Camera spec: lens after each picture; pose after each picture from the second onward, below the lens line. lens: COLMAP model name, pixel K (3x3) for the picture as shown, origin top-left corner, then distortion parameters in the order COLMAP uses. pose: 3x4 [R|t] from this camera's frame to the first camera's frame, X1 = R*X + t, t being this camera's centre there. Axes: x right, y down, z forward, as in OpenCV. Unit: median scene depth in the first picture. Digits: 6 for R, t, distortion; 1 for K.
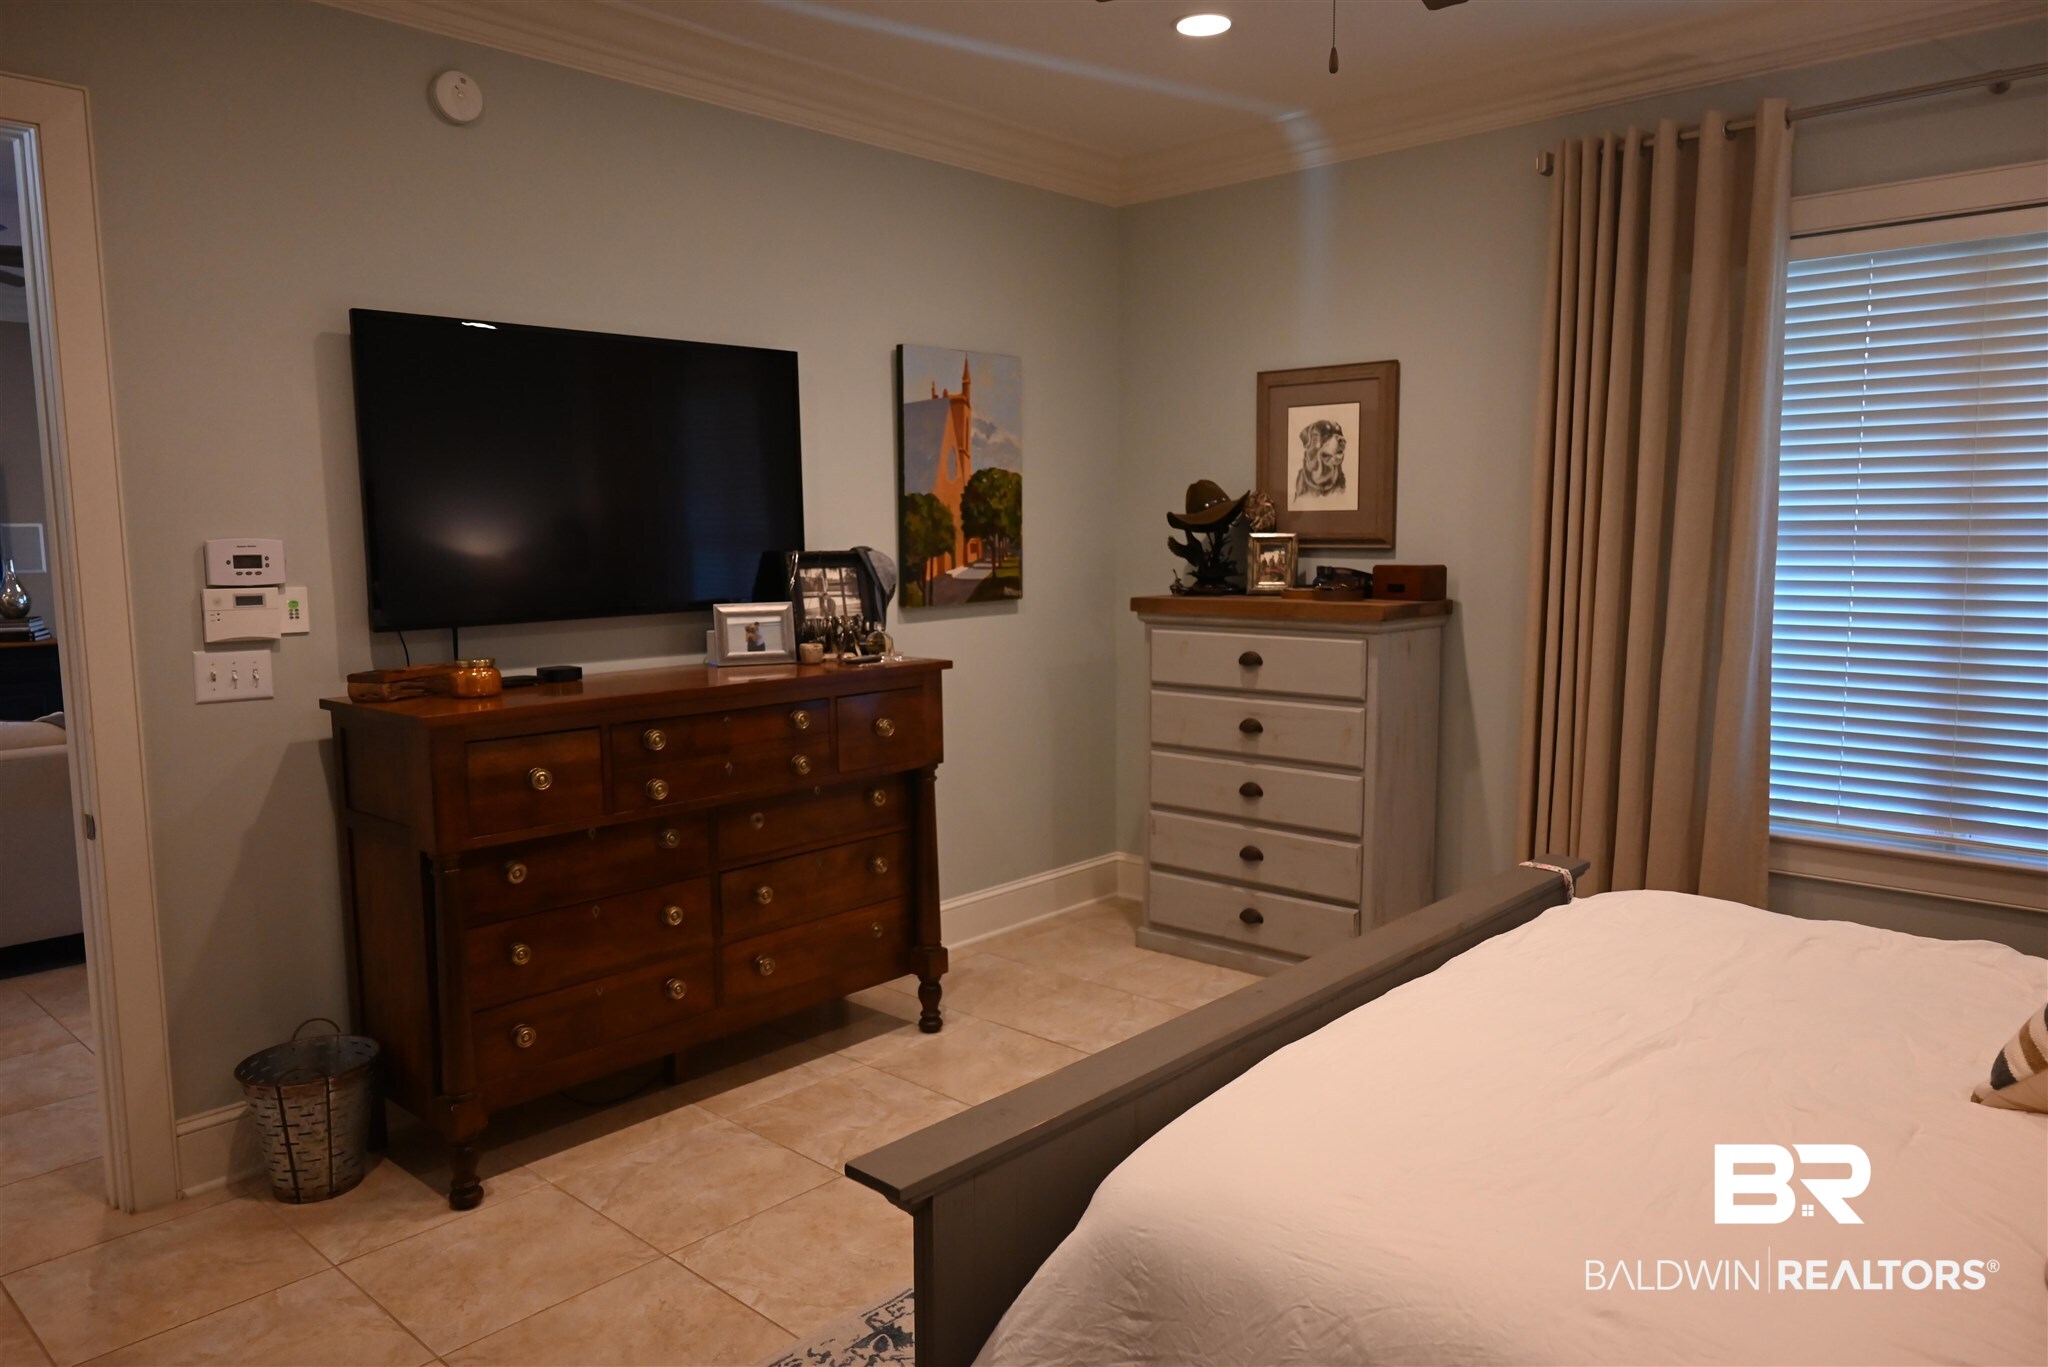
lens RADIAL K [[1380.8, 0, 1023.6], [0, 1380.8, 682.8], [0, 0, 1]] dist [0.001352, -0.000599]
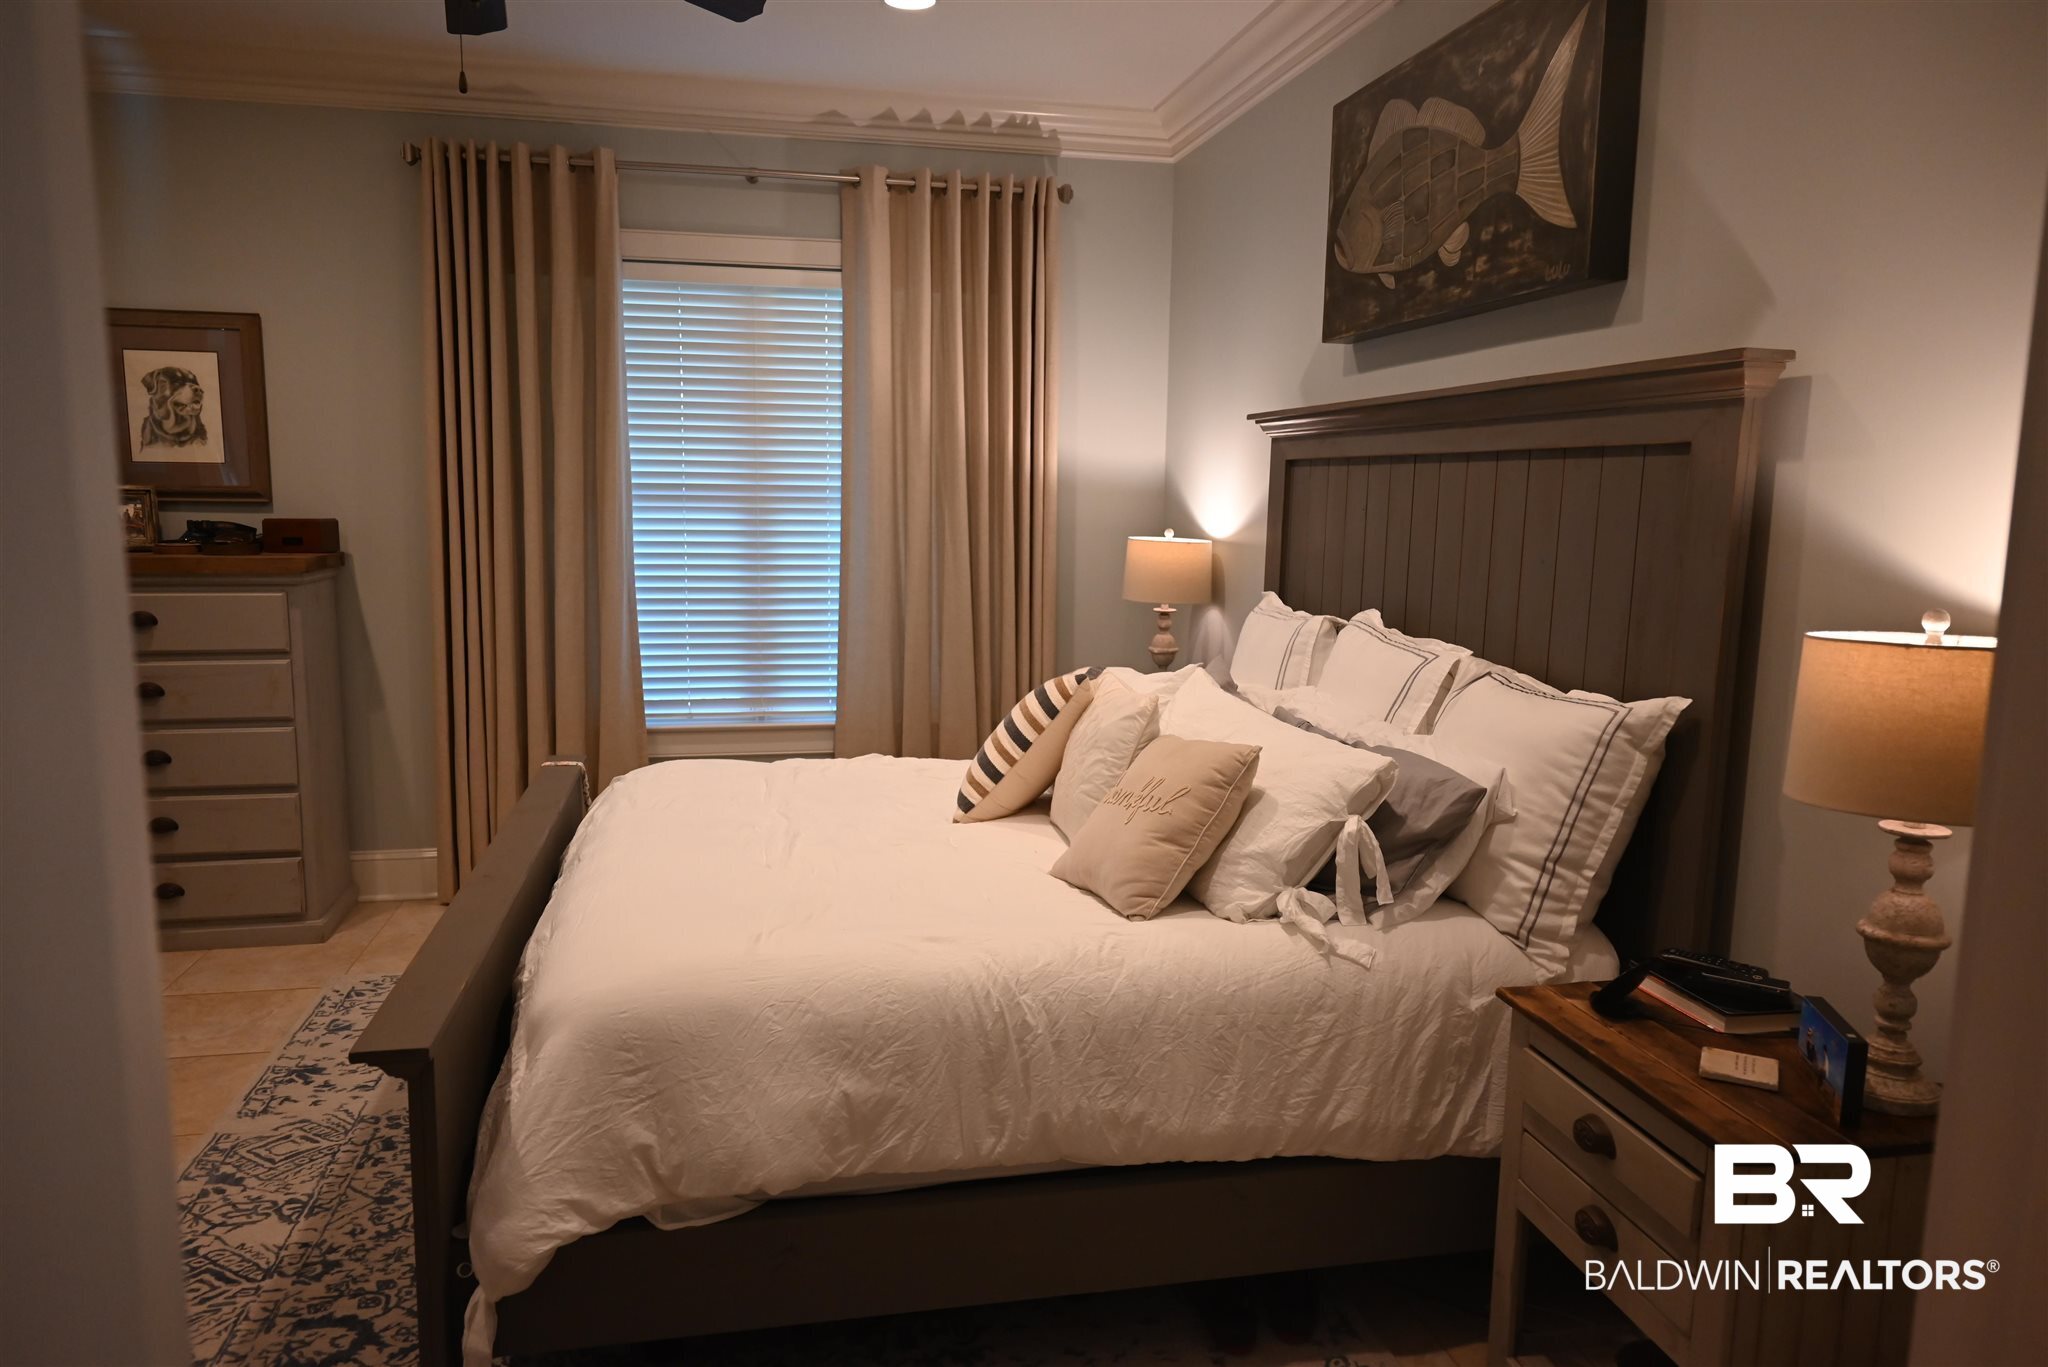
lens RADIAL K [[1380.8, 0, 1026.3], [0, 1380.8, 680.1], [0, 0, 1]] dist [0.001352, -0.000599]
pose [[0.578466, -0.095251, 0.810126, -0.251998], [0.073980, 0.995192, 0.064185, 0.007917], [-0.812345, 0.022805, 0.582731, -0.031871]]
